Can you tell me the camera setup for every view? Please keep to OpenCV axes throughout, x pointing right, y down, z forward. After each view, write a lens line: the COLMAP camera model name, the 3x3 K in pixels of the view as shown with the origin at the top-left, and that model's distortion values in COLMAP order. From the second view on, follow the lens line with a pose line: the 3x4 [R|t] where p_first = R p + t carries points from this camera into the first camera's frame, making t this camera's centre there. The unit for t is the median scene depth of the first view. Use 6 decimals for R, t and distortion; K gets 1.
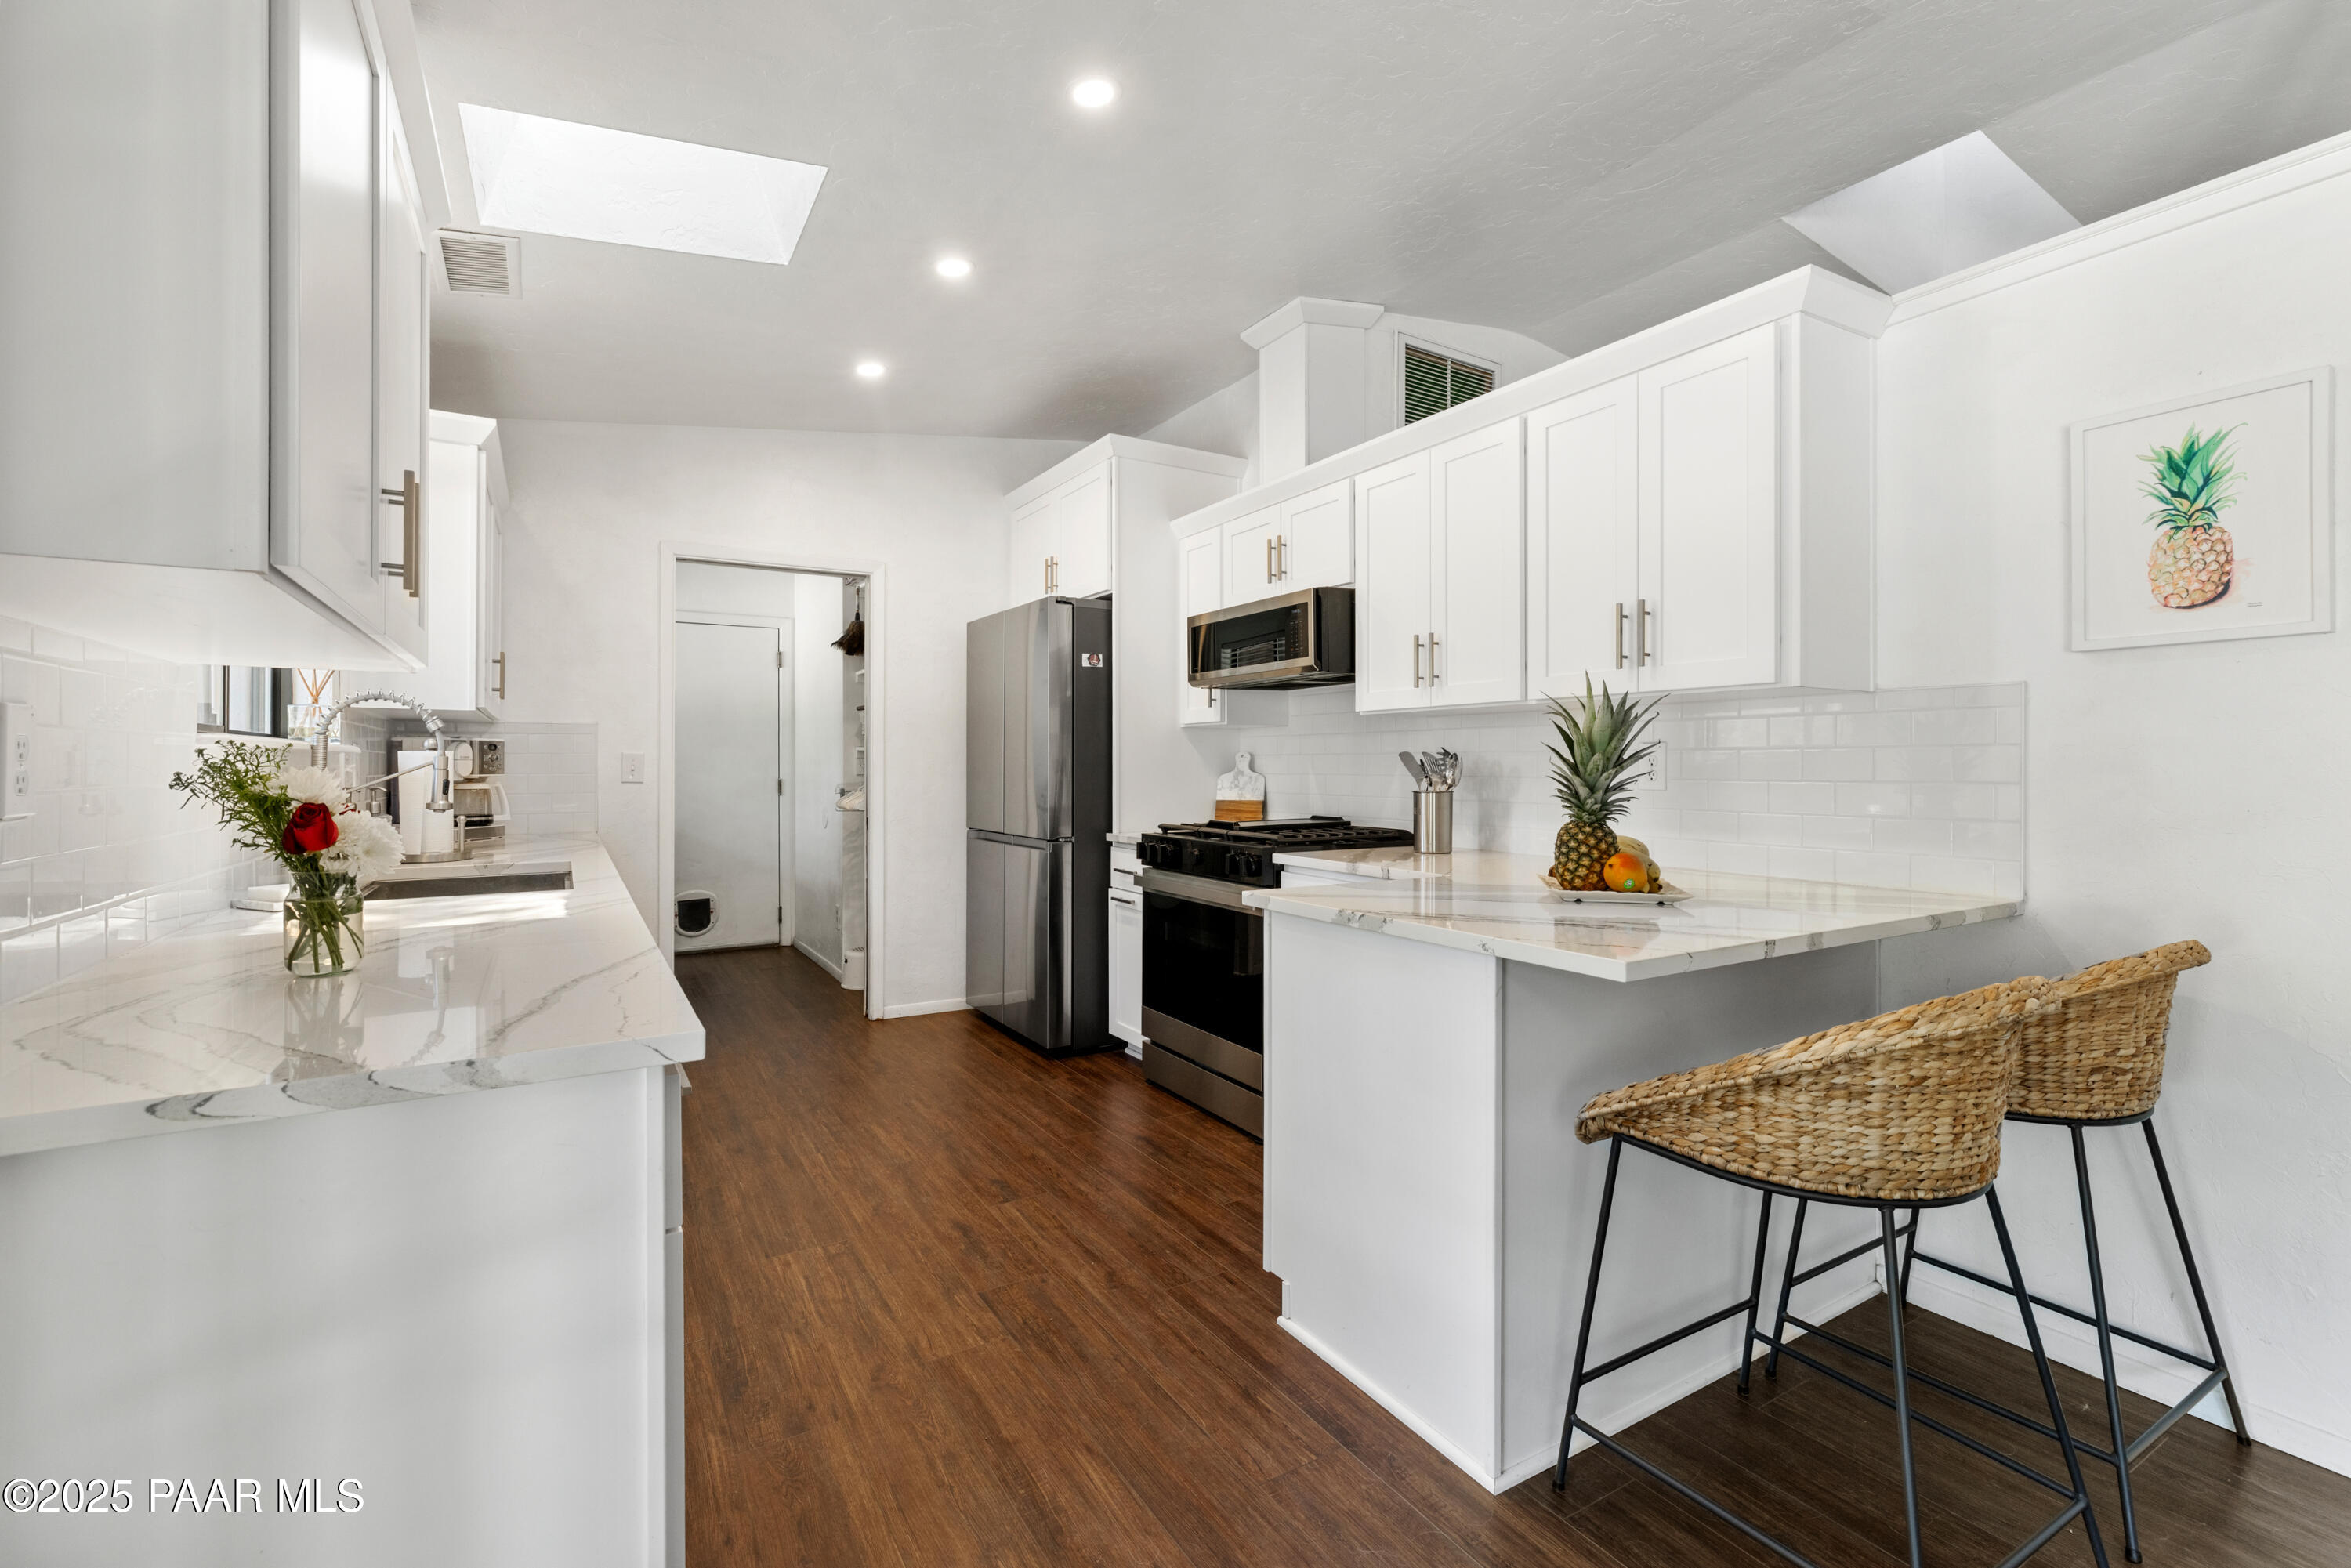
lens RADIAL K [[1037.0, 0, 1175.5], [0, 1037.0, 784.0], [0, 0, 1]] dist [-0.001067, -0.000058]
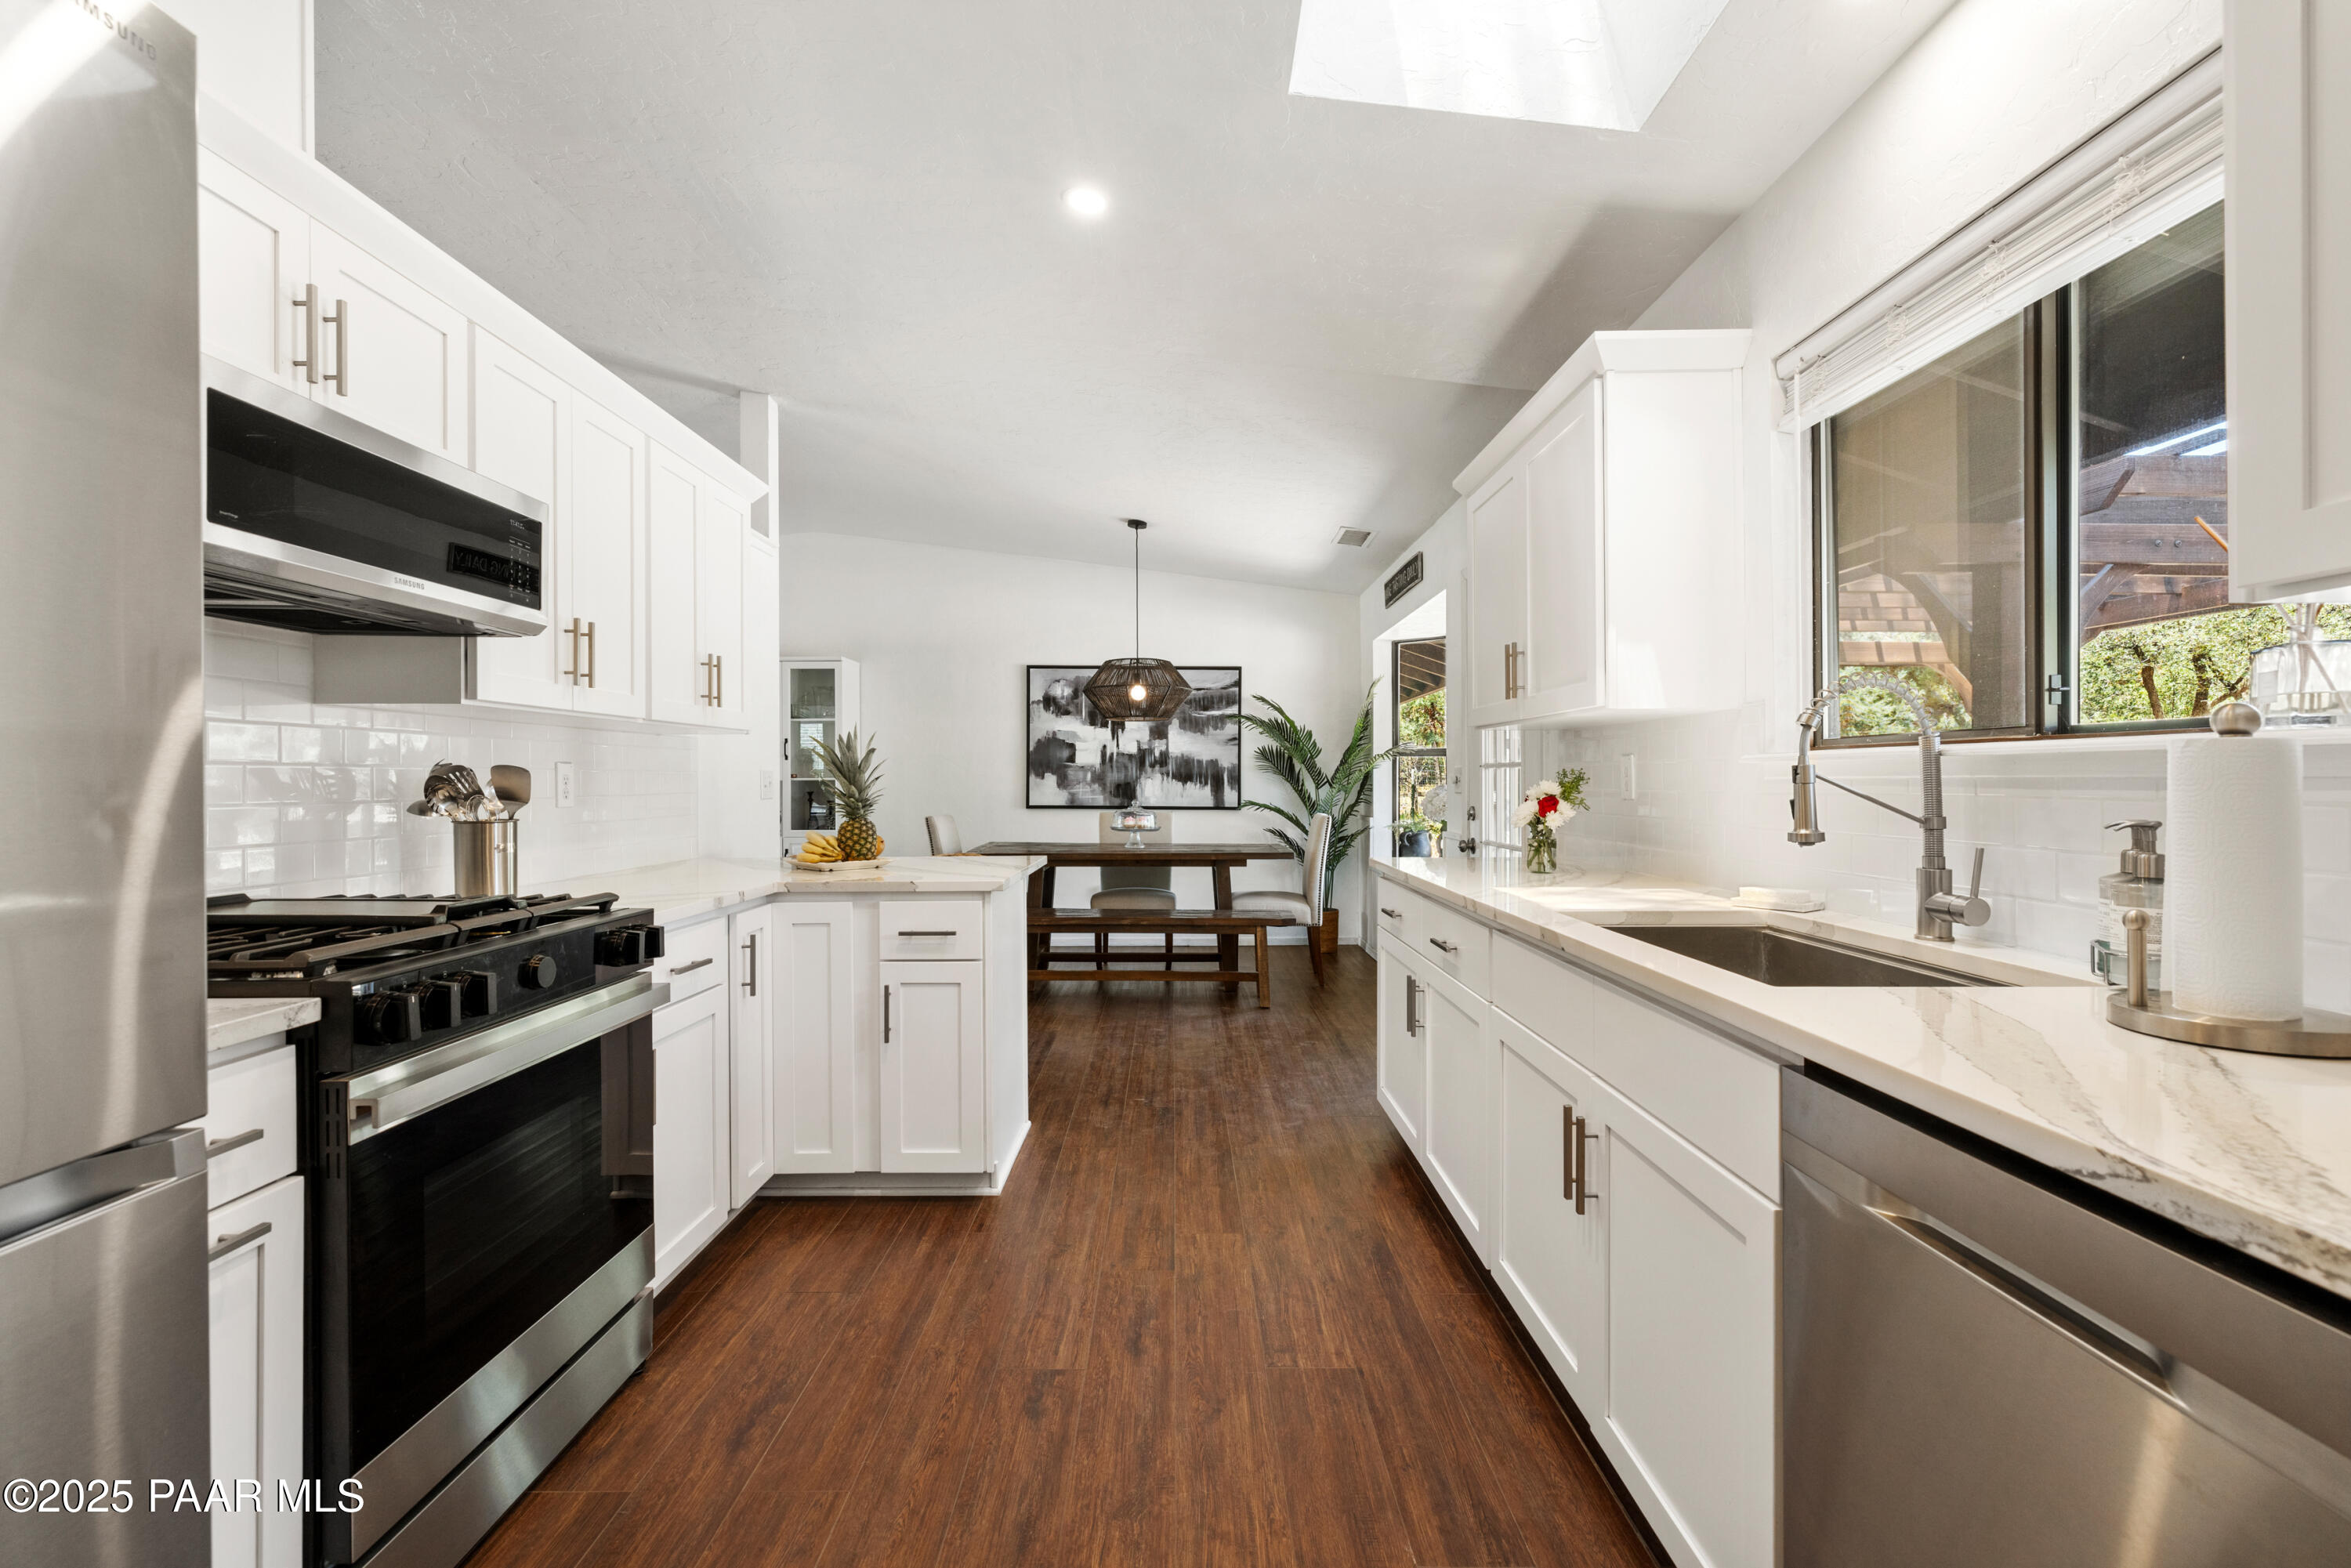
lens RADIAL K [[1037.0, 0, 1175.5], [0, 1037.0, 784.0], [0, 0, 1]] dist [-0.001067, -0.000058]
pose [[-0.861105, 0.000905, 0.508427, -0.706774], [0.011982, 0.999757, 0.018514, -0.033616], [-0.508286, 0.022034, -0.860906, 1.827661]]
